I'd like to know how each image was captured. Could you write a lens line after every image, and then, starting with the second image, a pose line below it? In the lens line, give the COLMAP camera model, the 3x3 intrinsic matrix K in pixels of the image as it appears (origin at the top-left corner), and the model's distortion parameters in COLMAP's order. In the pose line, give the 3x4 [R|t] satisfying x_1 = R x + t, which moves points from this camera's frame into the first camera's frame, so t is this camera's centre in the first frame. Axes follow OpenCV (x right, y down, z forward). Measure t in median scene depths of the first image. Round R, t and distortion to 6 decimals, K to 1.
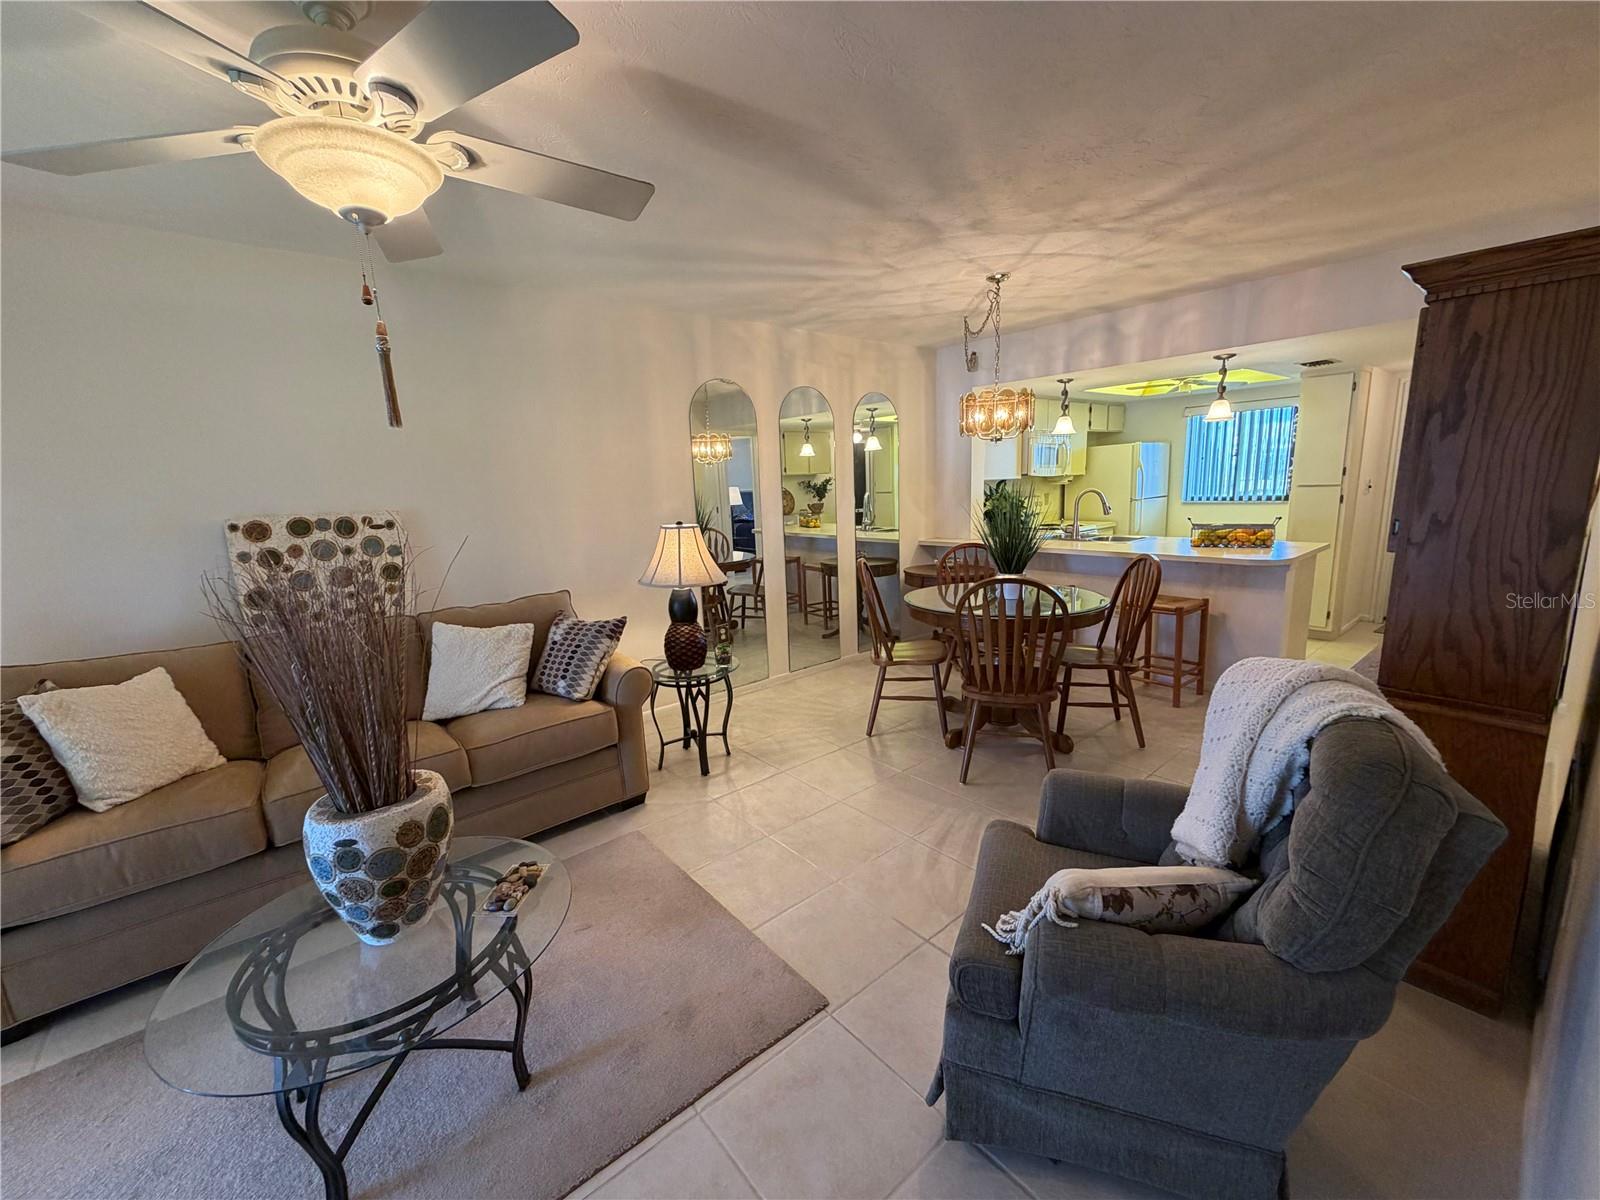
lens RADIAL K [[637.3, 0, 797.5], [0, 637.3, 598.8], [0, 0, 1]] dist [-0.000890, 0.000060]
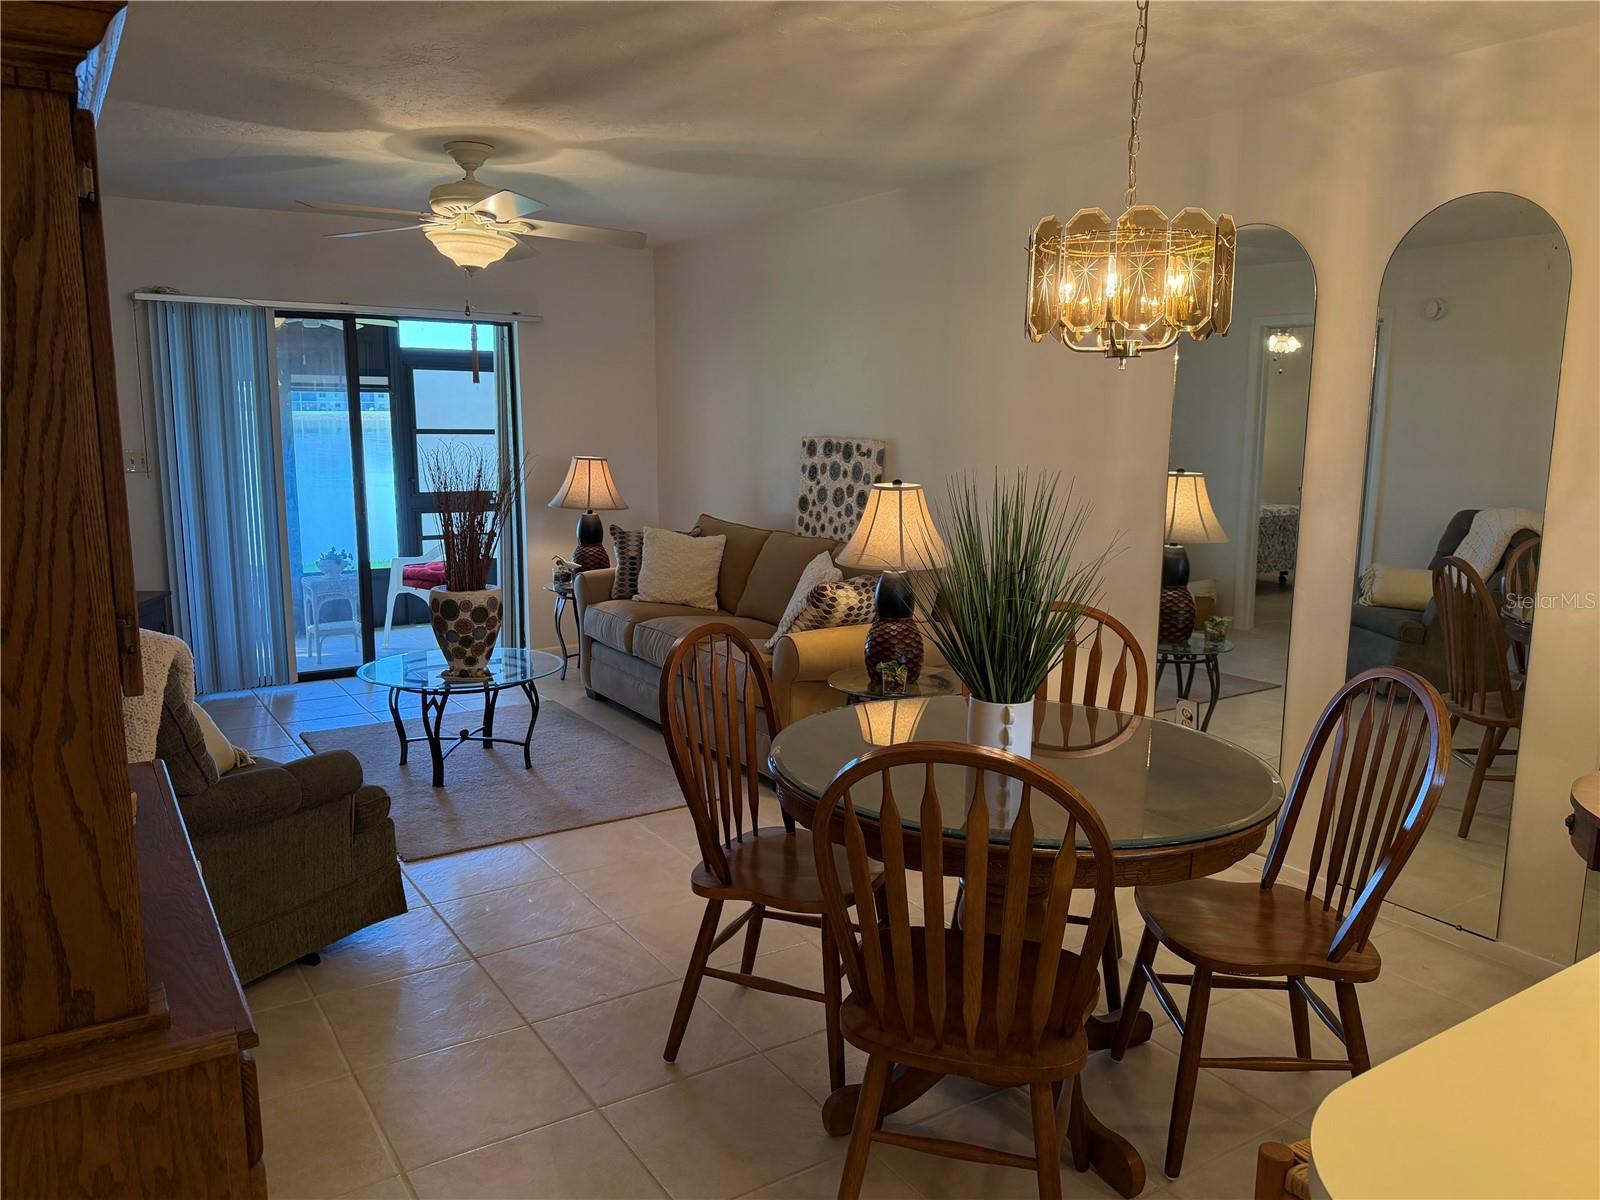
lens RADIAL K [[1174.8, 0, 787.3], [0, 1174.8, 608.2], [0, 0, 1]] dist [0.065281, -0.081216]
pose [[-0.125953, 0.199333, -0.971803, 1.295396], [-0.185657, 0.957561, 0.220474, -0.281051], [0.974509, 0.208191, -0.083600, 1.135848]]
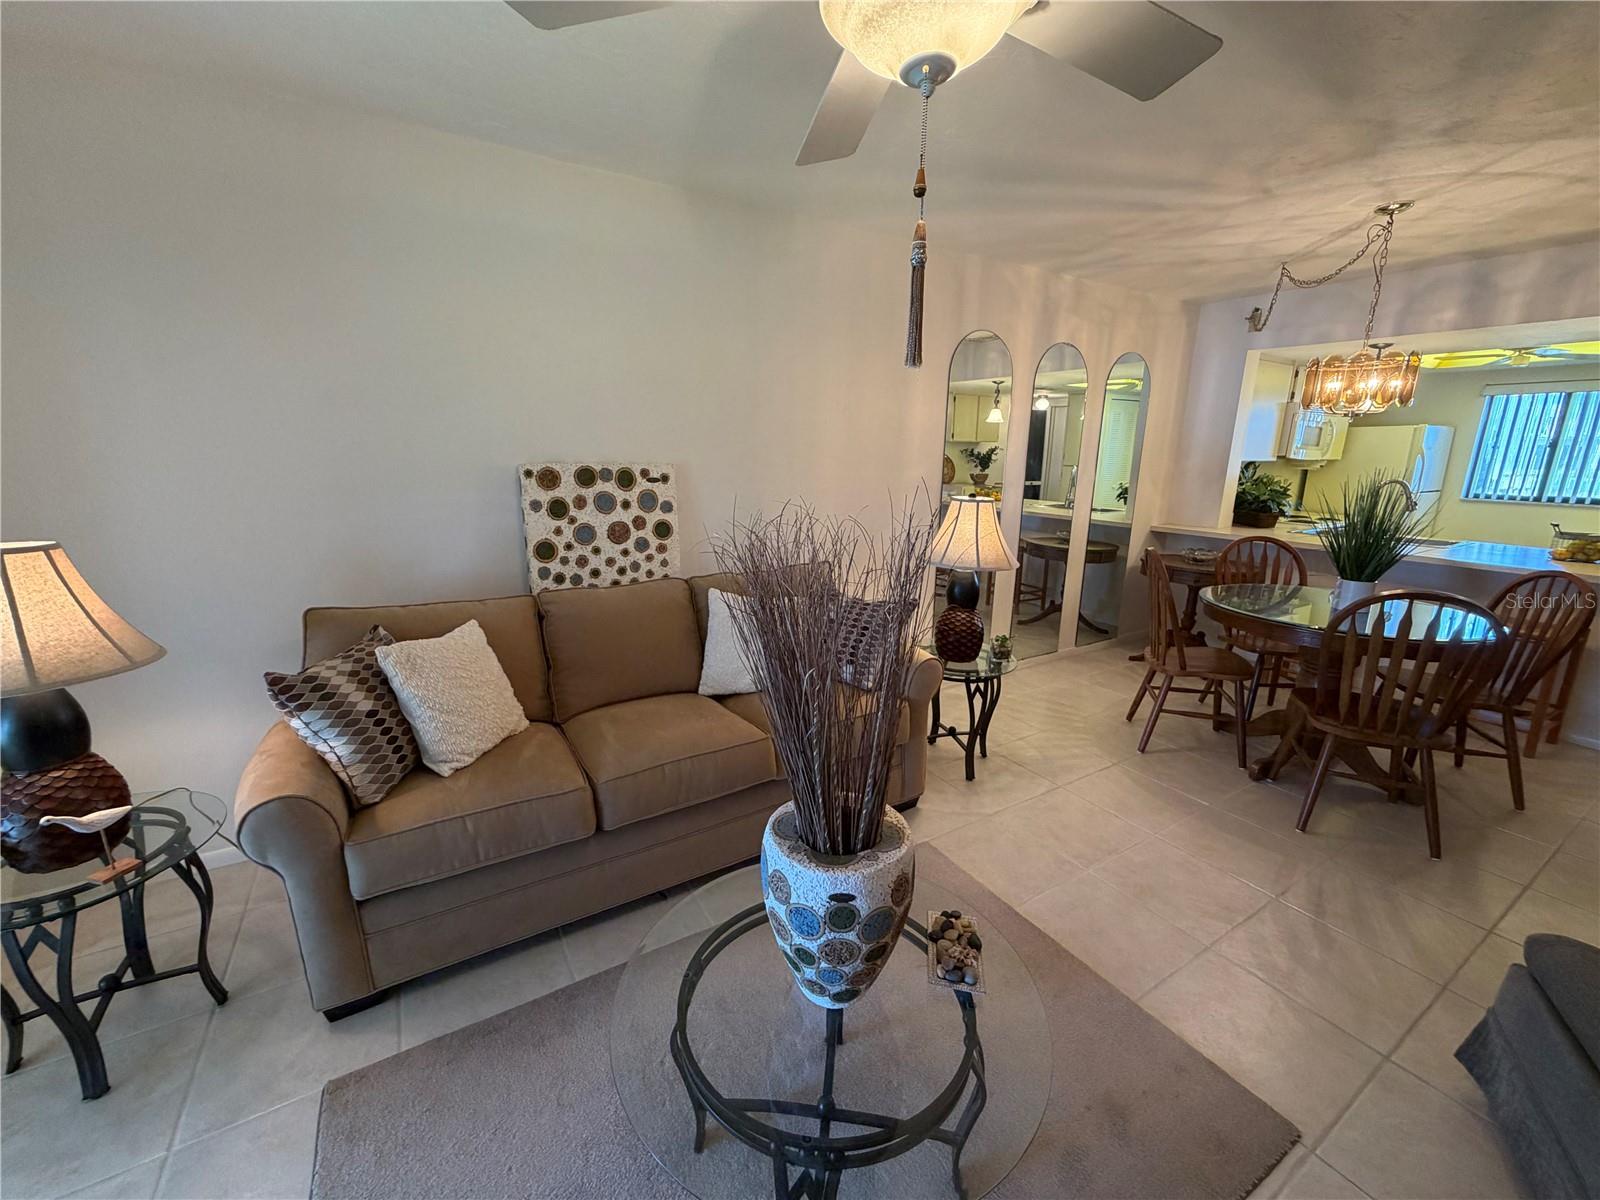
lens RADIAL K [[637.3, 0, 796.0], [0, 637.3, 599.0], [0, 0, 1]] dist [-0.000890, 0.000060]
pose [[0.987621, 0.084237, -0.132323, -0.330876], [-0.076606, 0.995148, 0.061746, -0.014543], [0.136882, -0.050844, 0.989282, 0.108407]]
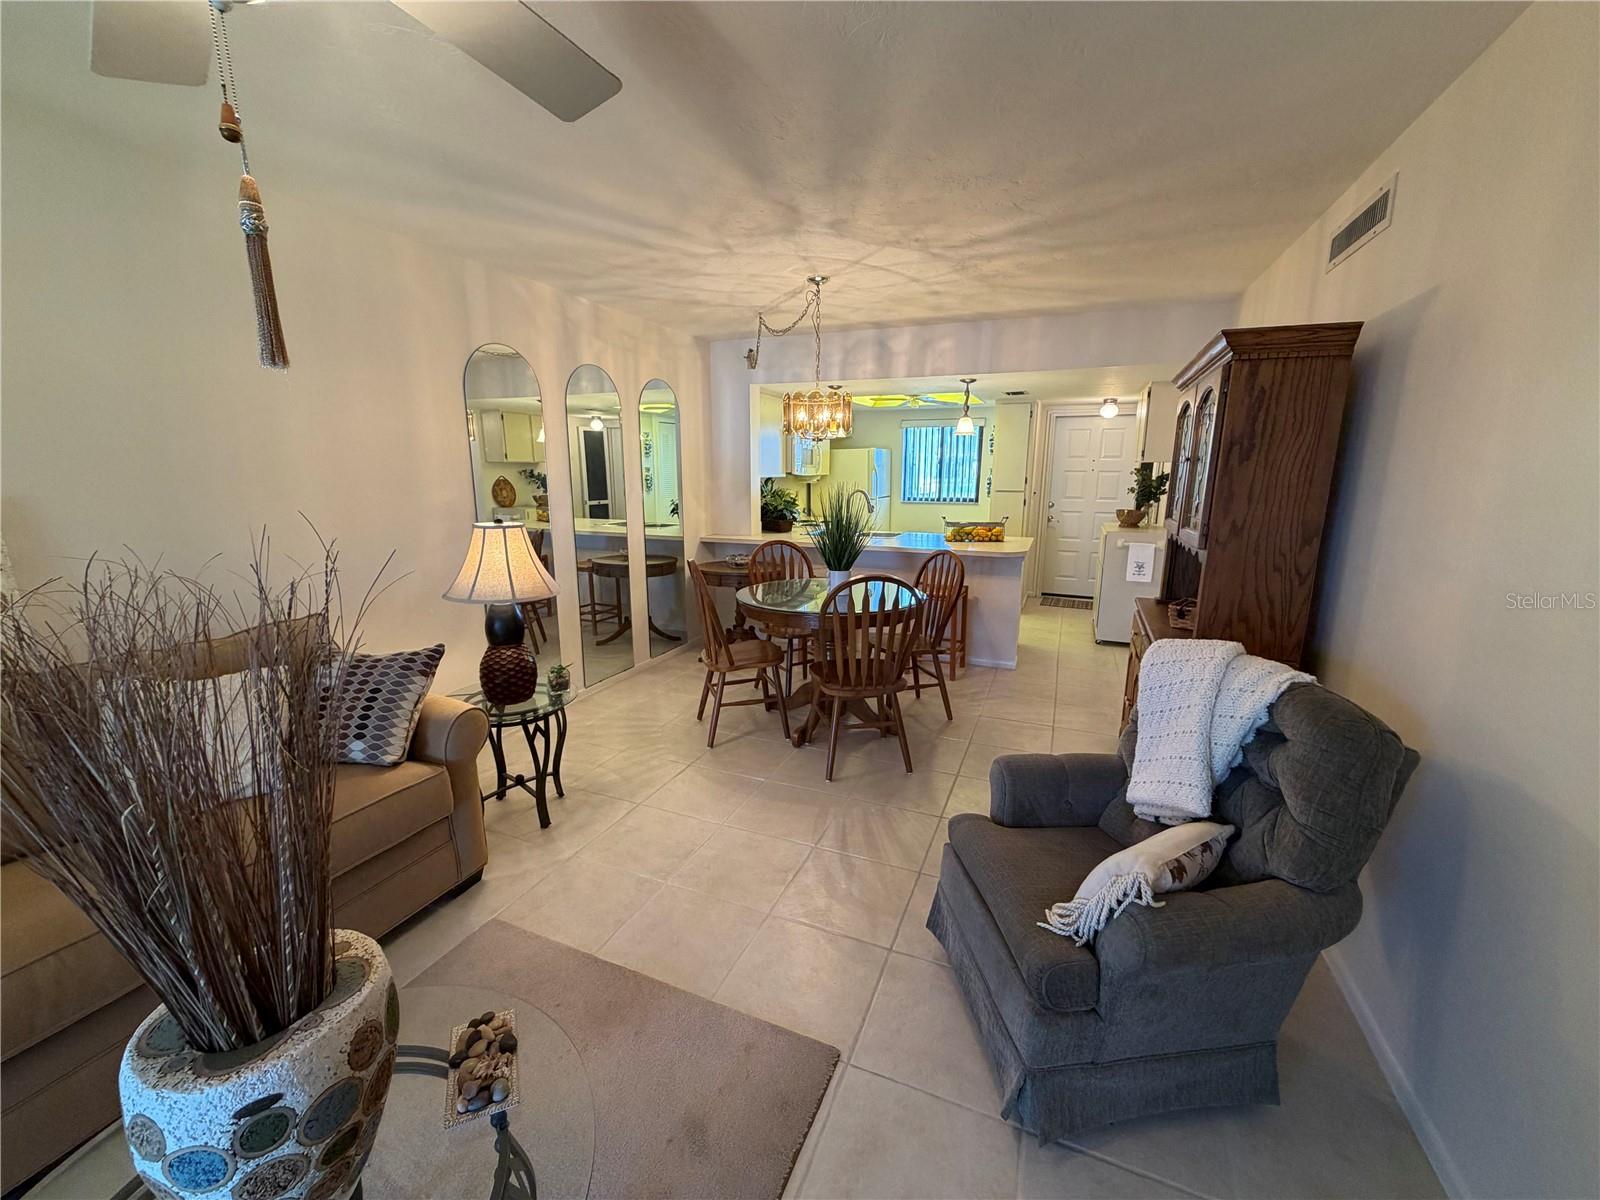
lens RADIAL K [[637.3, 0, 796.9], [0, 637.3, 598.5], [0, 0, 1]] dist [-0.000890, 0.000060]
pose [[0.887810, -0.051598, 0.457308, -0.249303], [0.046648, 0.998666, 0.022118, -0.024888], [-0.457840, 0.001696, 0.889033, 0.136181]]
